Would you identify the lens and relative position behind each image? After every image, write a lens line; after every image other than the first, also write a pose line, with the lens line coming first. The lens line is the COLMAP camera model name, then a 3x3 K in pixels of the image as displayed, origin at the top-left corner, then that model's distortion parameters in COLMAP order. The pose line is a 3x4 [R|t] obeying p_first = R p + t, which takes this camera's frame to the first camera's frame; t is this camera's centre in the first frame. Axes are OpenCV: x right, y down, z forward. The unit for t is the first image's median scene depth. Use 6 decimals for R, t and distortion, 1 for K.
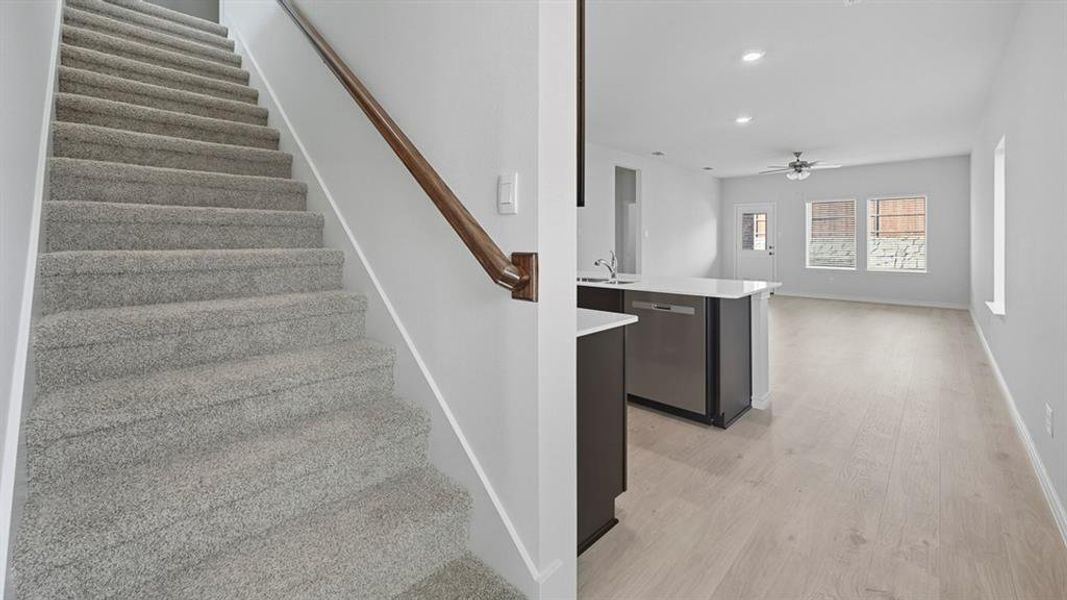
lens RADIAL K [[422.6, 0, 533.6], [0, 422.6, 243.1], [0, 0, 1]] dist [-0.001917, -0.000099]
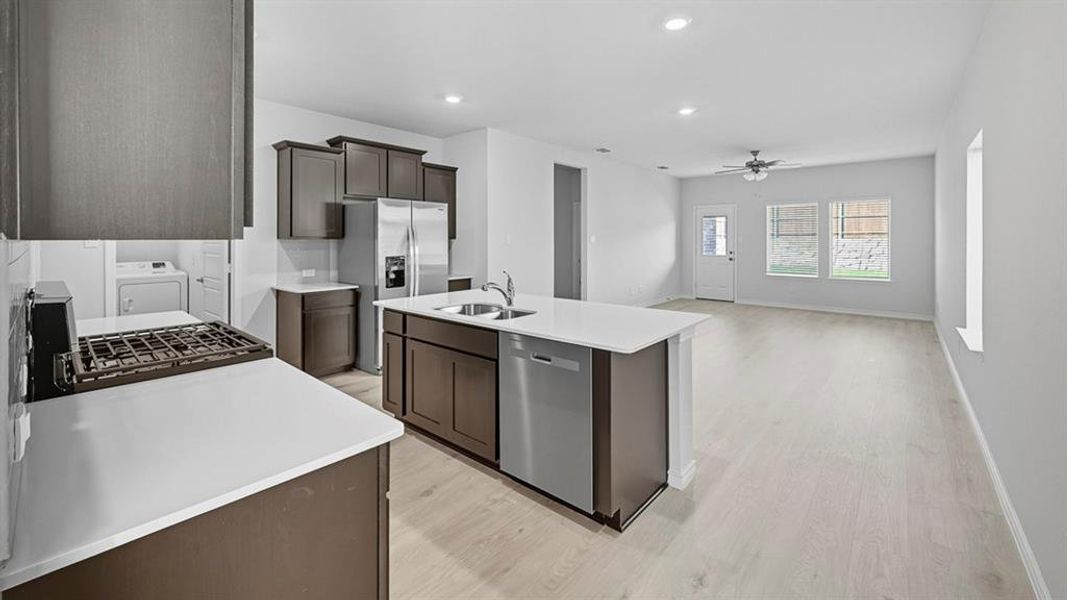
lens RADIAL K [[427.2, 0, 535.5], [0, 427.2, 240.0], [0, 0, 1]] dist [0.000821, 0.000269]
pose [[0.998349, 0.001112, 0.057434, 0.098798], [-0.000916, 0.999994, -0.003436, -0.018686], [-0.057438, 0.003378, 0.998343, 0.105692]]
